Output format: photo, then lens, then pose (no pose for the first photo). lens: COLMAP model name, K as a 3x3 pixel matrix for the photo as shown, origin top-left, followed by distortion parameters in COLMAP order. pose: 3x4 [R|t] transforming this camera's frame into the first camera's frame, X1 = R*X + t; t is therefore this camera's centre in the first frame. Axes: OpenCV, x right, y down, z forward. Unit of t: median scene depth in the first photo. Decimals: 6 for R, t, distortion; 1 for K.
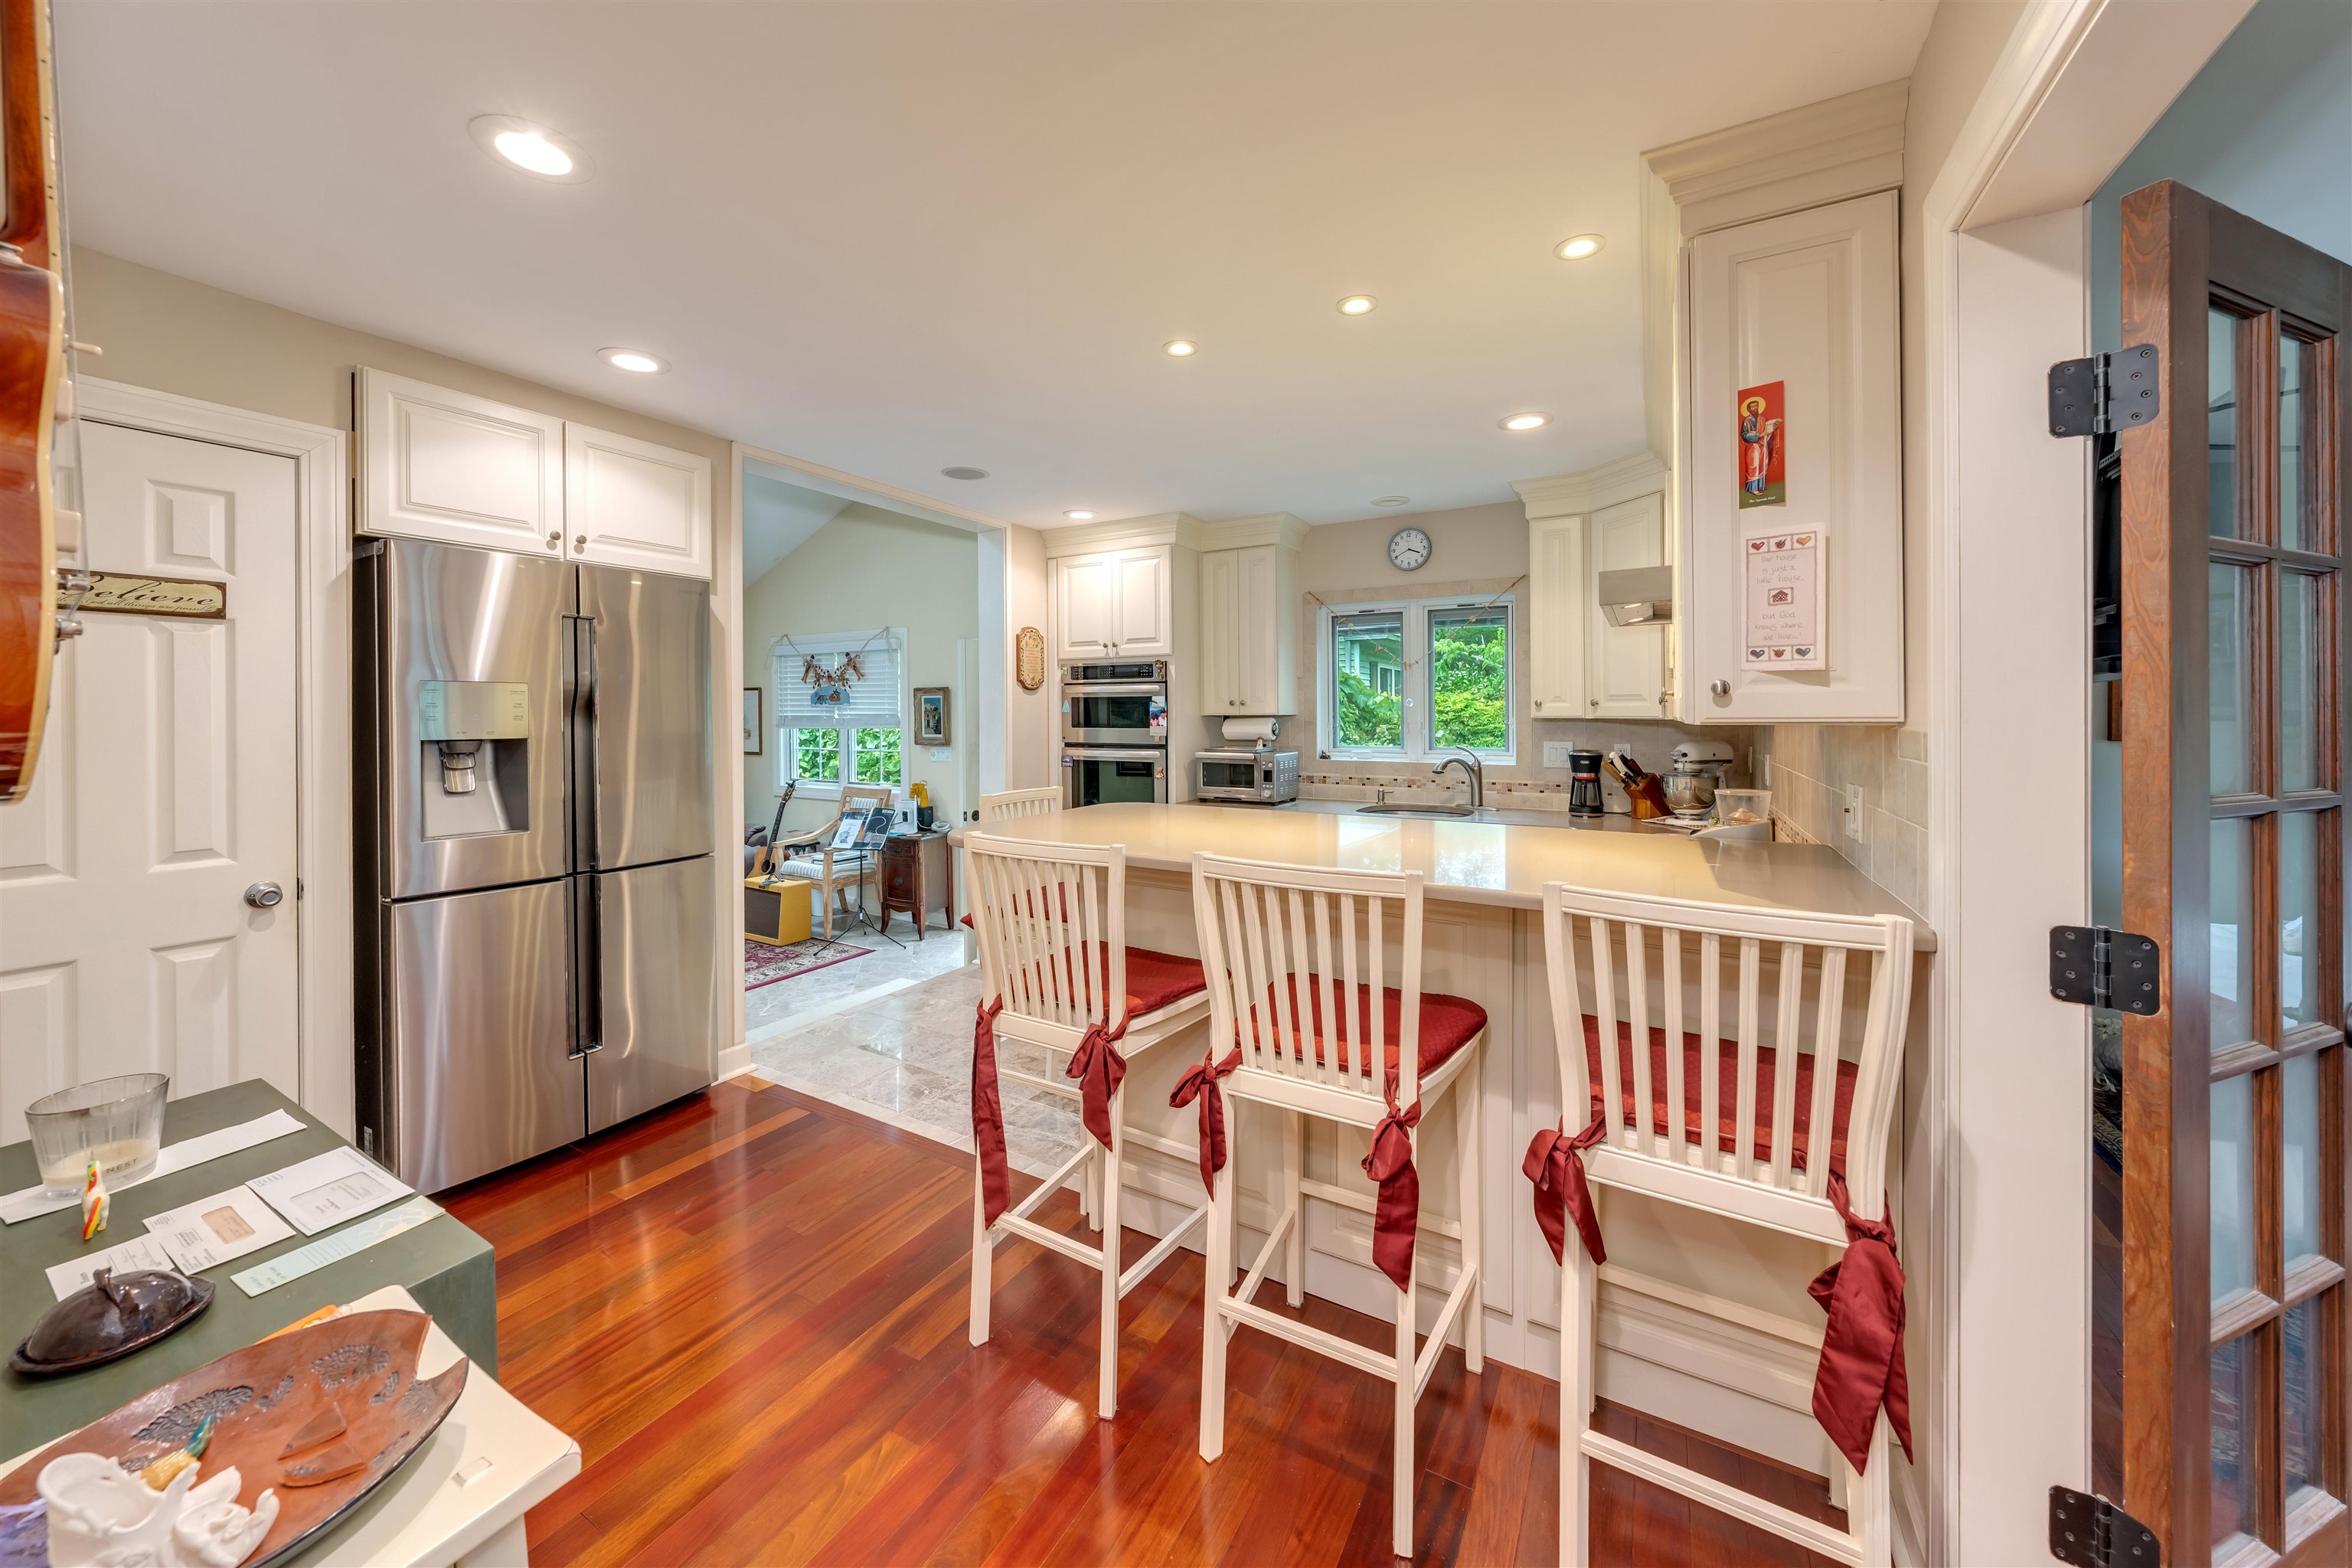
lens RADIAL K [[847.2, 0, 1143.7], [0, 847.2, 719.0], [0, 0, 1]] dist [0.003315, 0.000114]
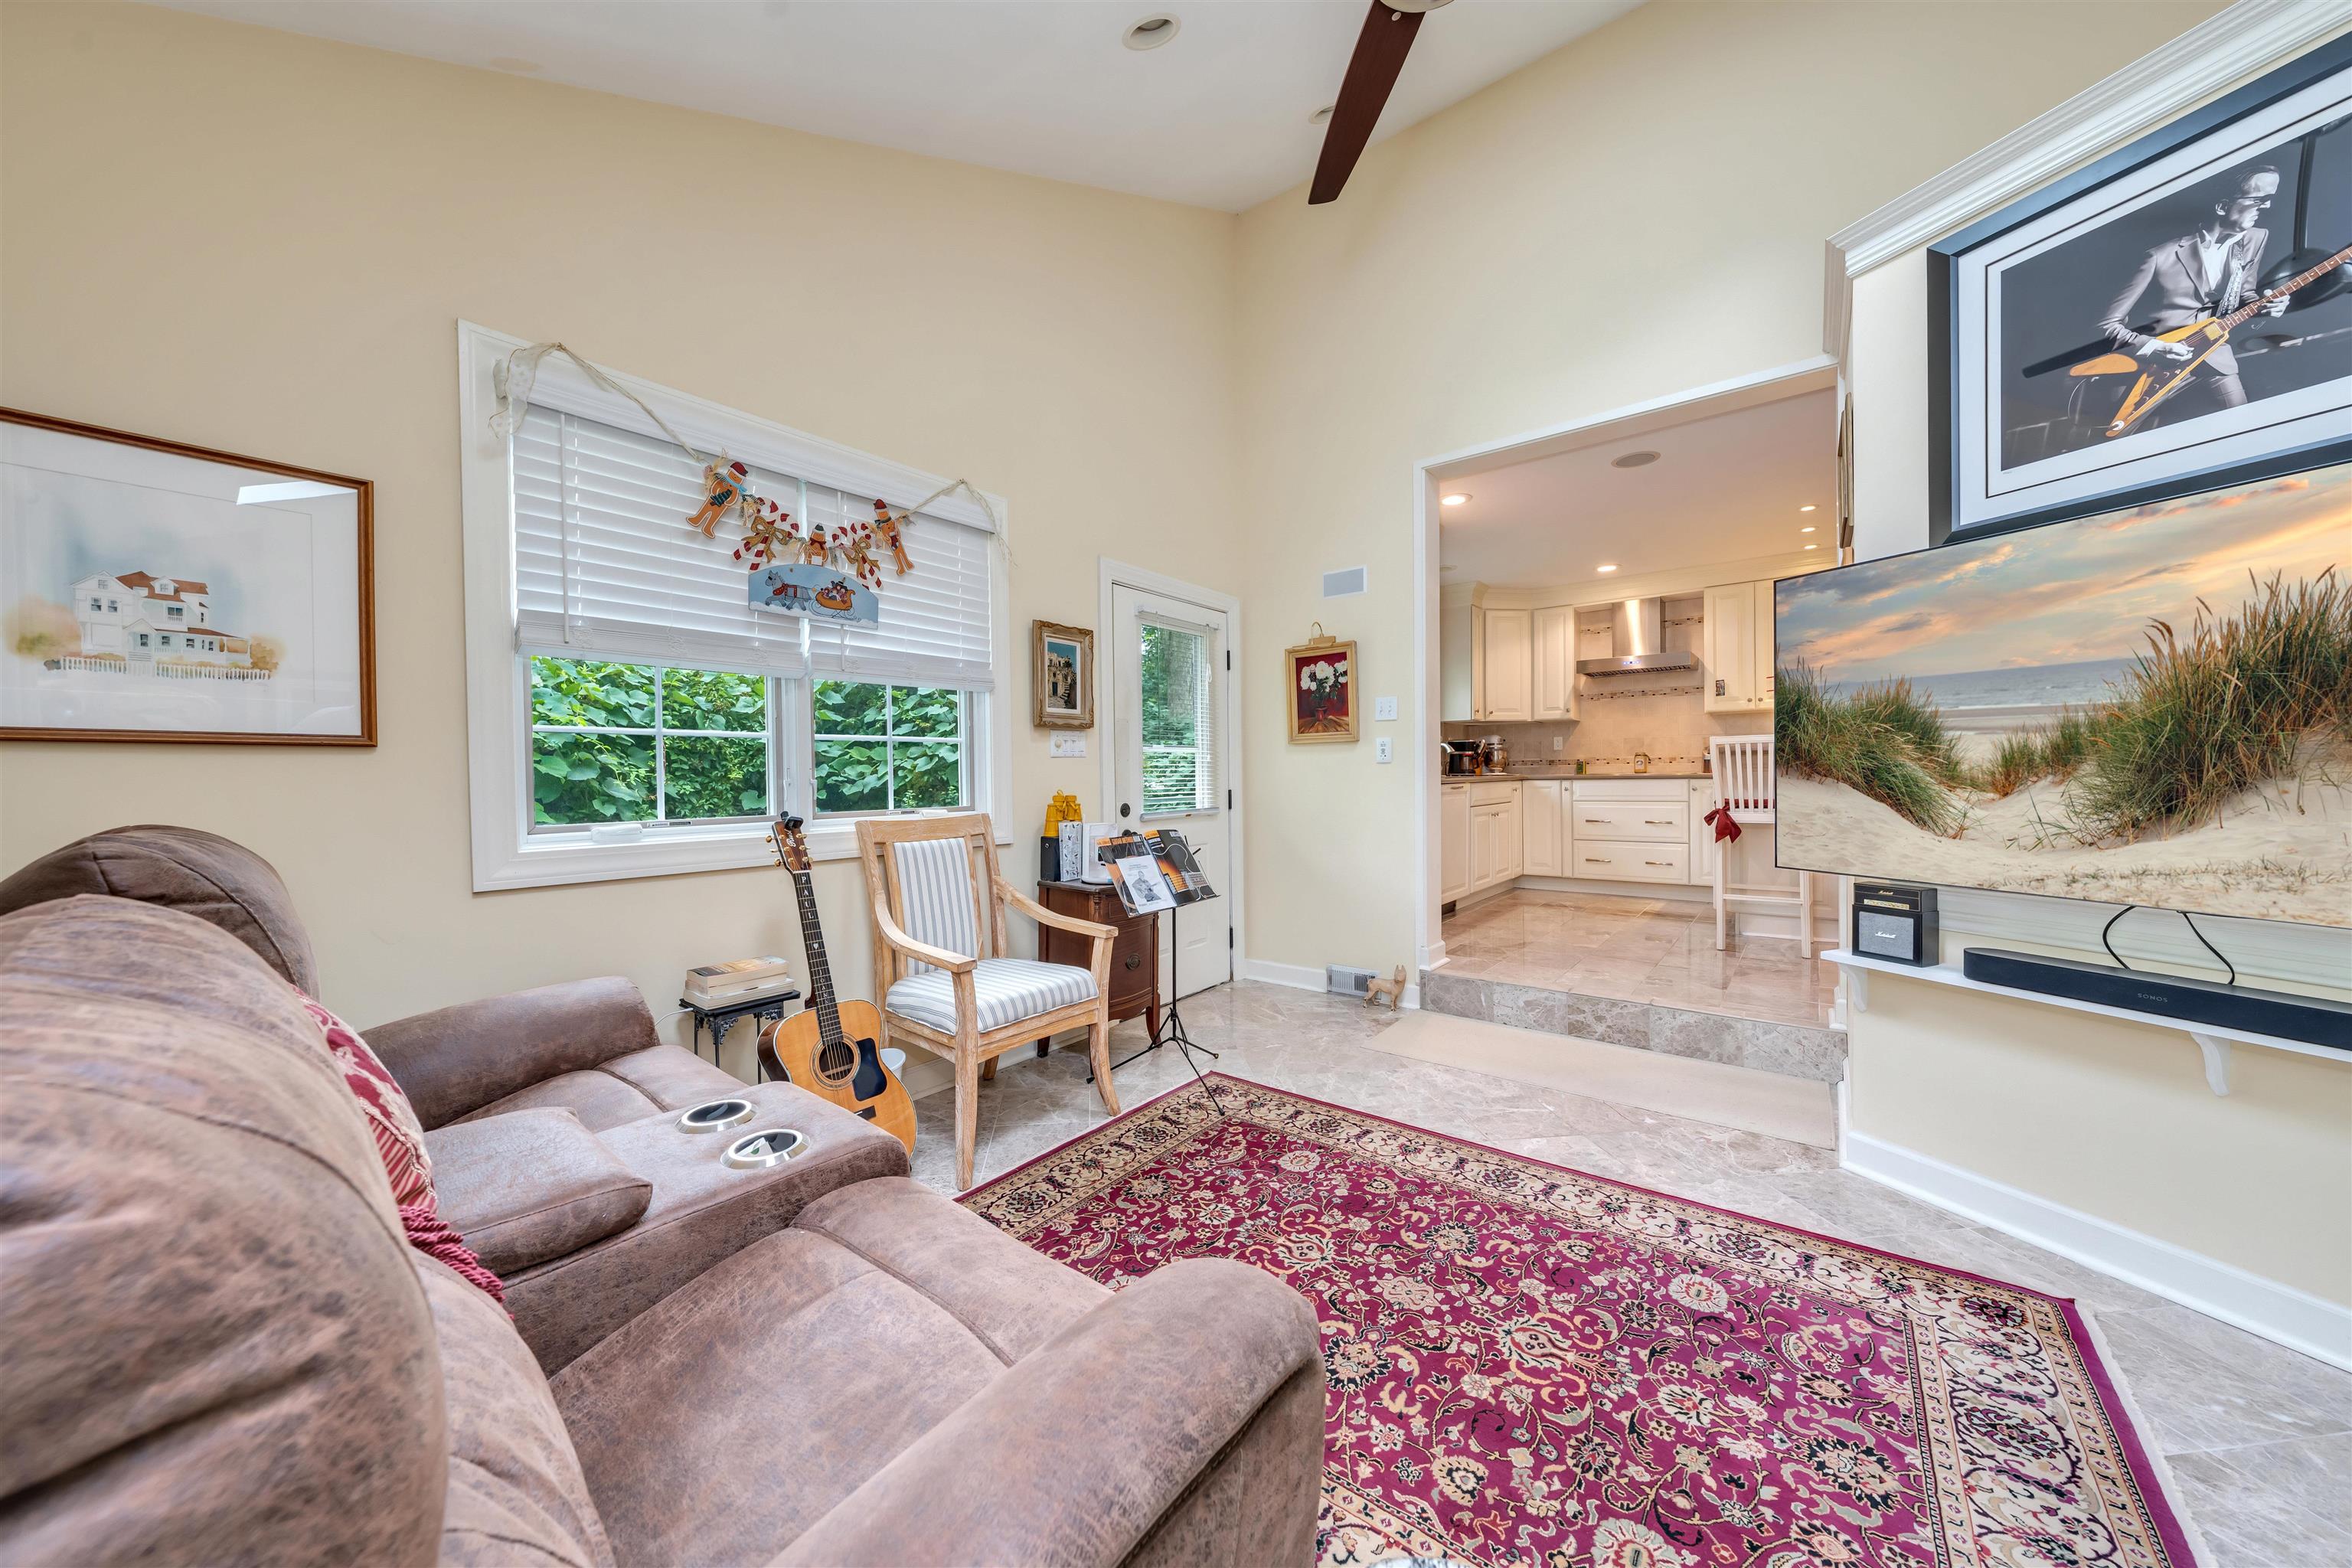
lens RADIAL K [[810.2, 0, 1165.2], [0, 810.2, 779.1], [0, 0, 1]] dist [-0.001528, -0.000058]
pose [[0.136088, -0.005259, 0.990683, -1.098079], [0.015255, 0.999878, 0.003212, 0.091819], [-0.990579, 0.014675, 0.136152, 1.205920]]
